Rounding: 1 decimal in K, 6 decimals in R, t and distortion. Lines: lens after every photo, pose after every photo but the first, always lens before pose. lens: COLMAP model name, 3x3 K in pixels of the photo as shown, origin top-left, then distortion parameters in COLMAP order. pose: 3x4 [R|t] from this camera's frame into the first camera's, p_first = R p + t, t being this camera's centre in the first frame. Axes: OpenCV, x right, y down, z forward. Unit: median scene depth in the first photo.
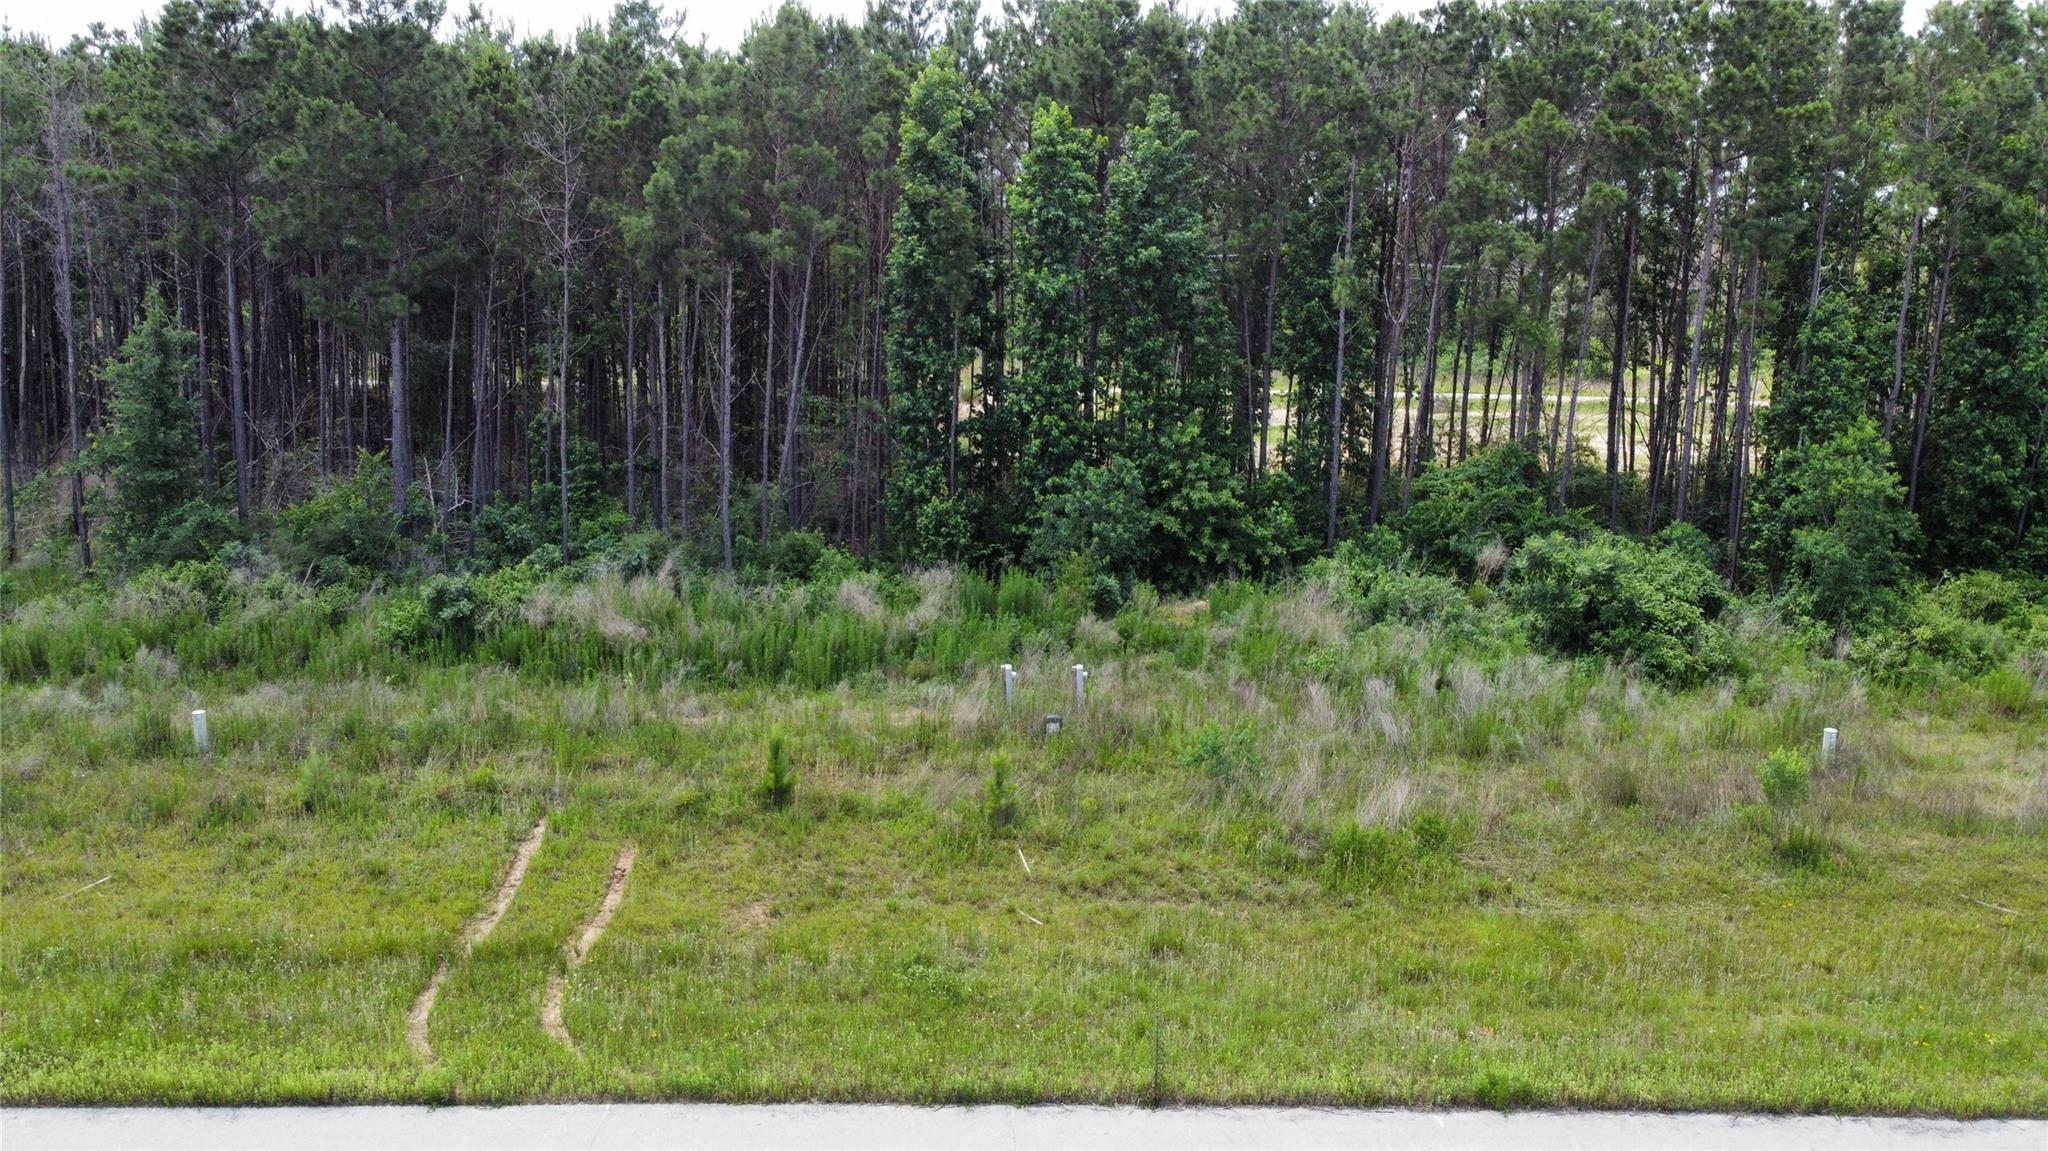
lens RADIAL K [[1564.4, 0, 1006.9], [0, 1564.4, 573.6], [0, 0, 1]] dist [0.004688, -0.009226]
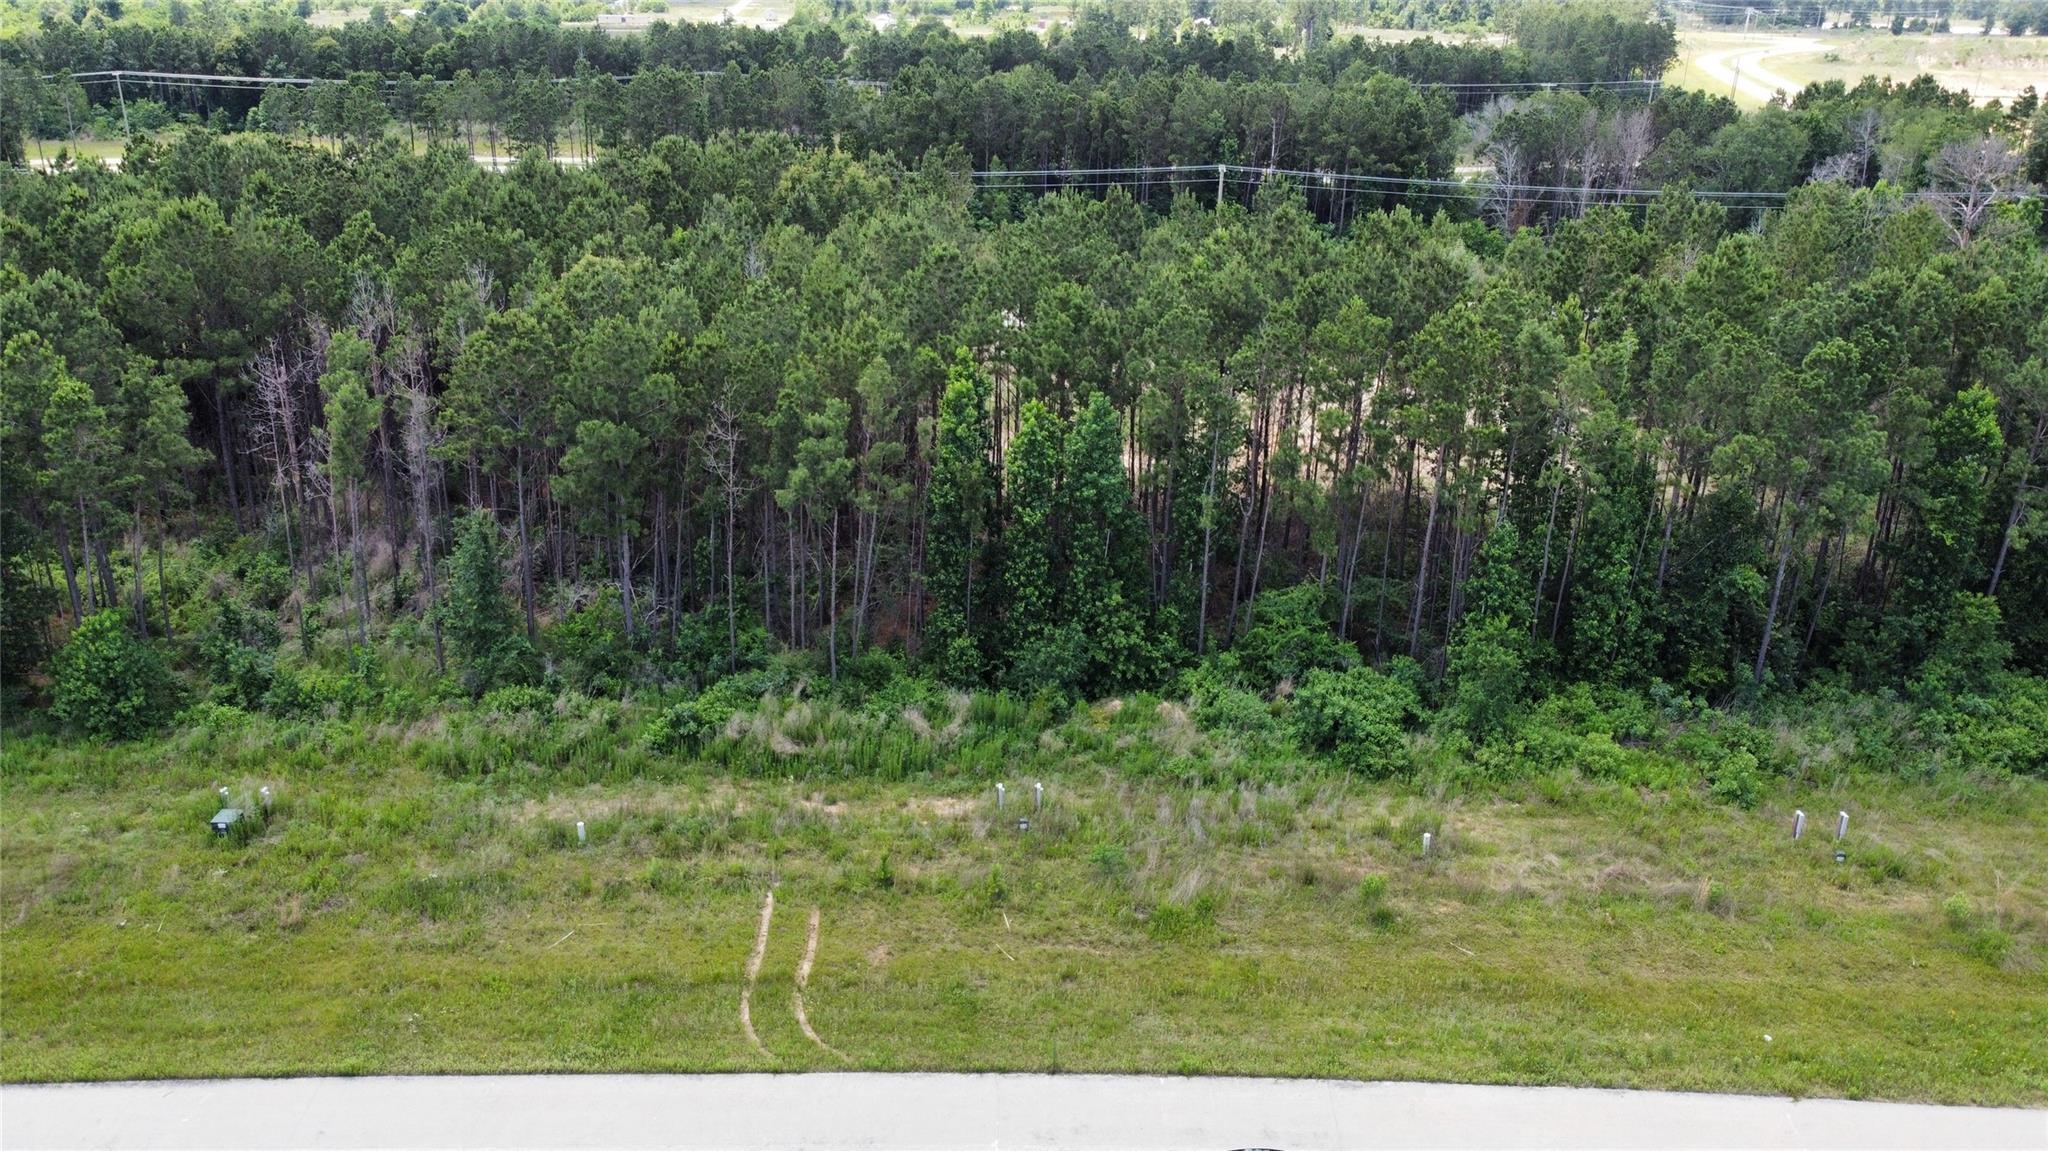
lens RADIAL K [[1564.4, 0, 1007.0], [0, 1564.4, 566.7], [0, 0, 1]] dist [0.004688, -0.009226]
pose [[0.999987, 0.004492, -0.002247, 0.010224], [-0.004009, 0.983330, 0.181788, -0.471545], [0.003026, -0.181776, 0.983335, -0.687265]]
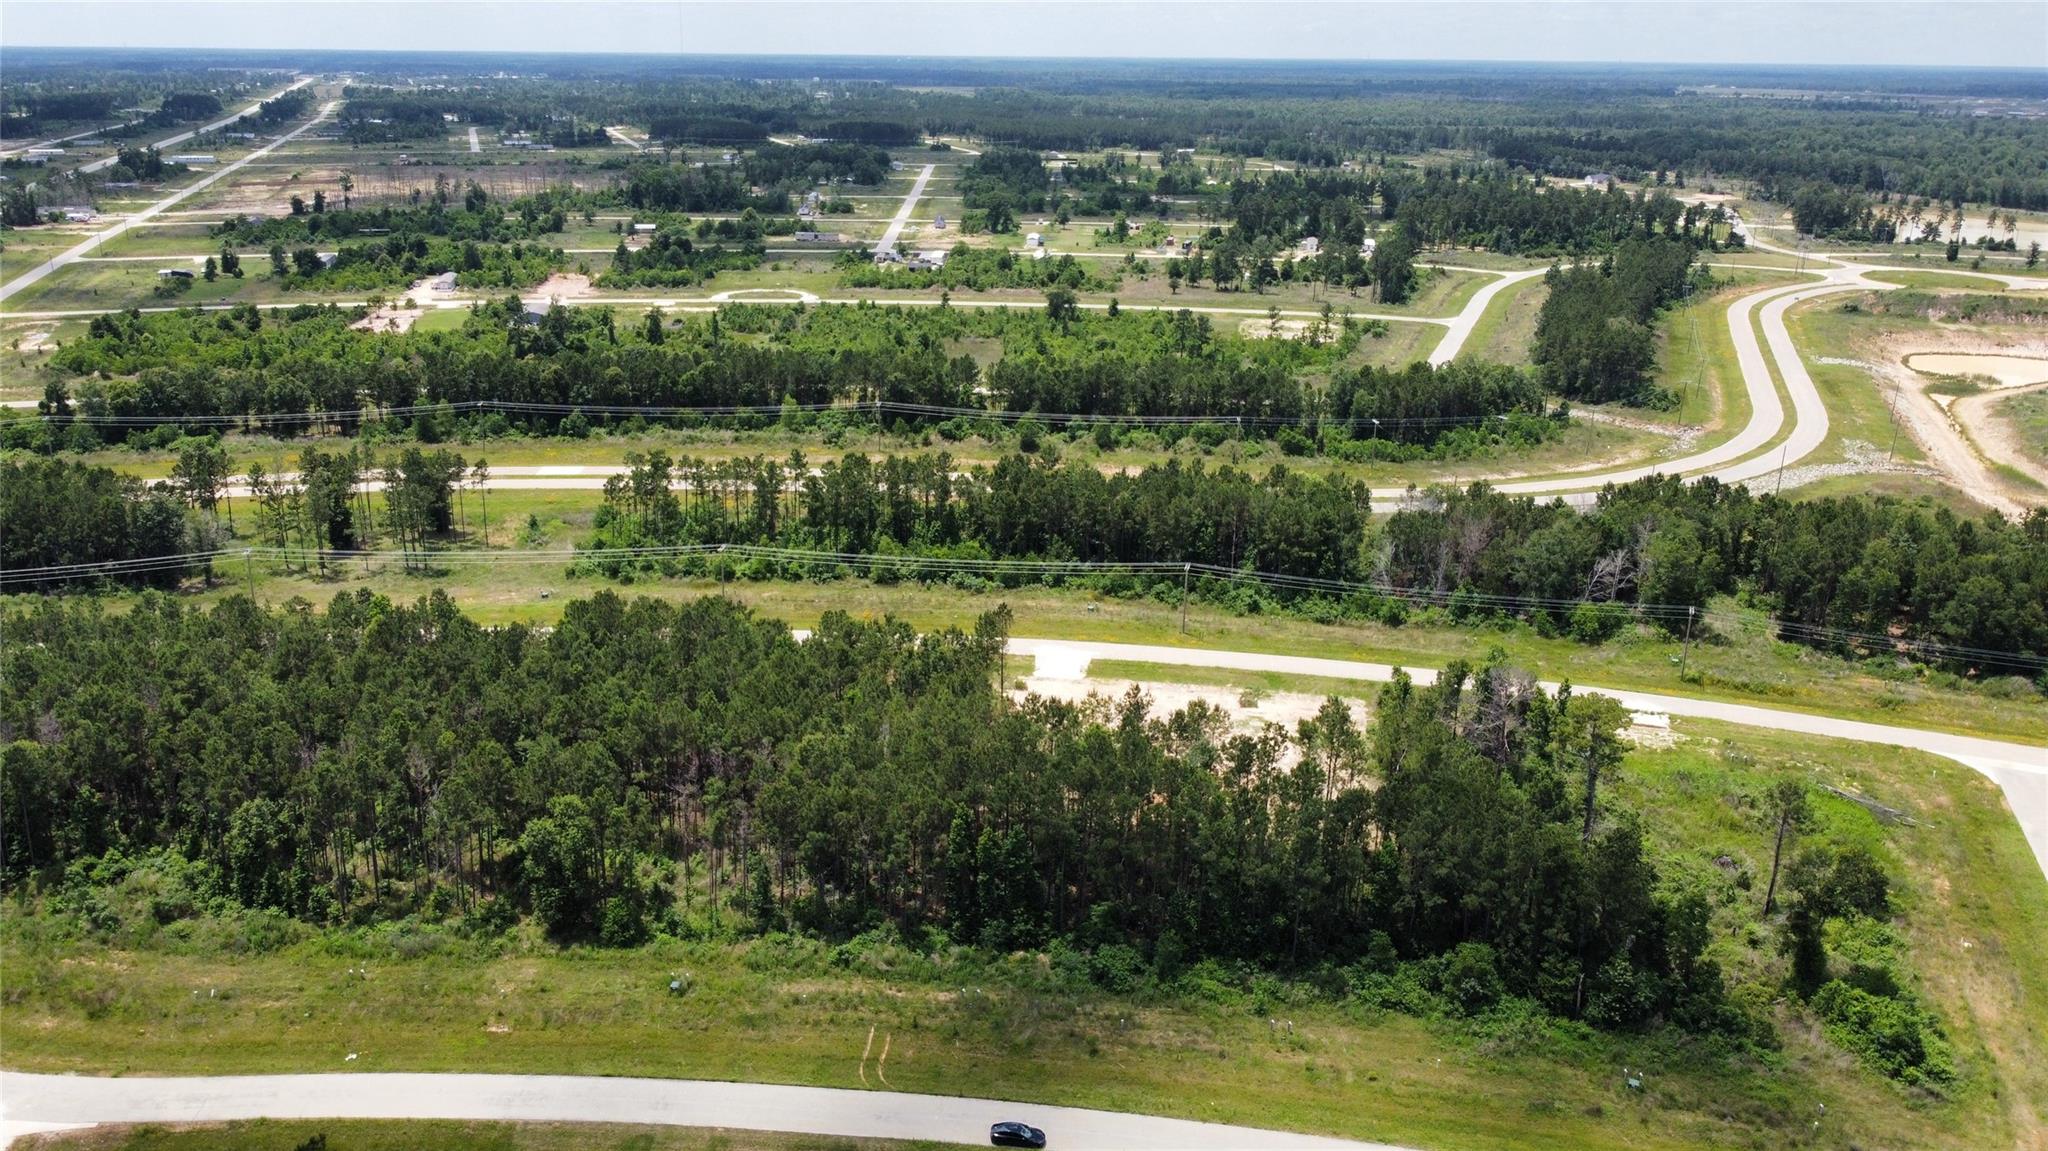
lens RADIAL K [[1564.4, 0, 1001.8], [0, 1564.4, 563.6], [0, 0, 1]] dist [0.004688, -0.009226]
pose [[0.993495, 0.038154, -0.107293, 0.513564], [-0.024590, 0.991850, 0.125012, -1.622753], [0.111188, -0.121561, 0.986337, -3.141585]]
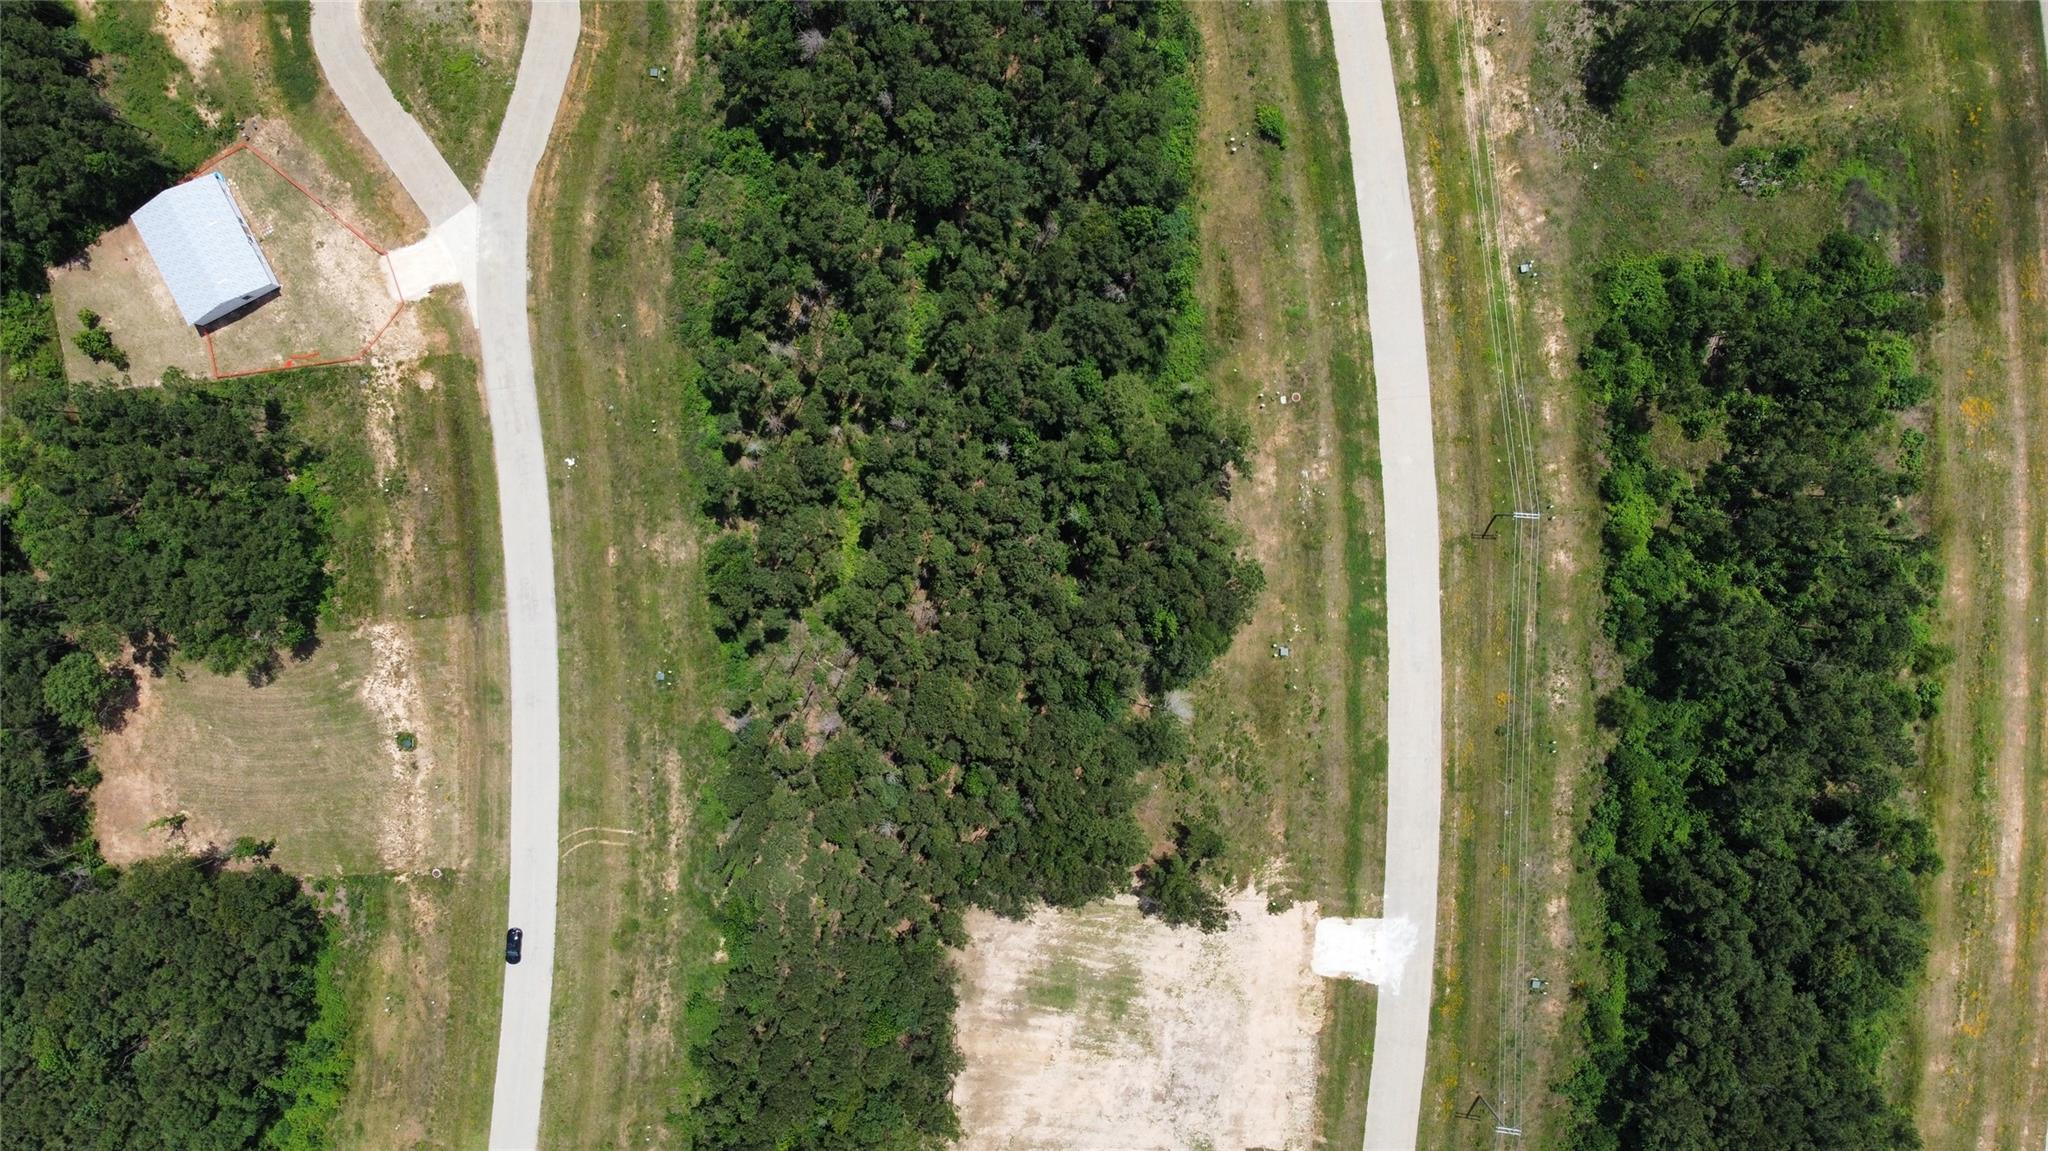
lens RADIAL K [[1564.4, 0, 1010.8], [0, 1564.4, 570.2], [0, 0, 1]] dist [0.004688, -0.009226]
pose [[-0.048005, 0.998506, 0.026089, -1.365006], [-0.188909, -0.034723, 0.981380, -5.583463], [0.980821, 0.042183, 0.190294, 0.974041]]
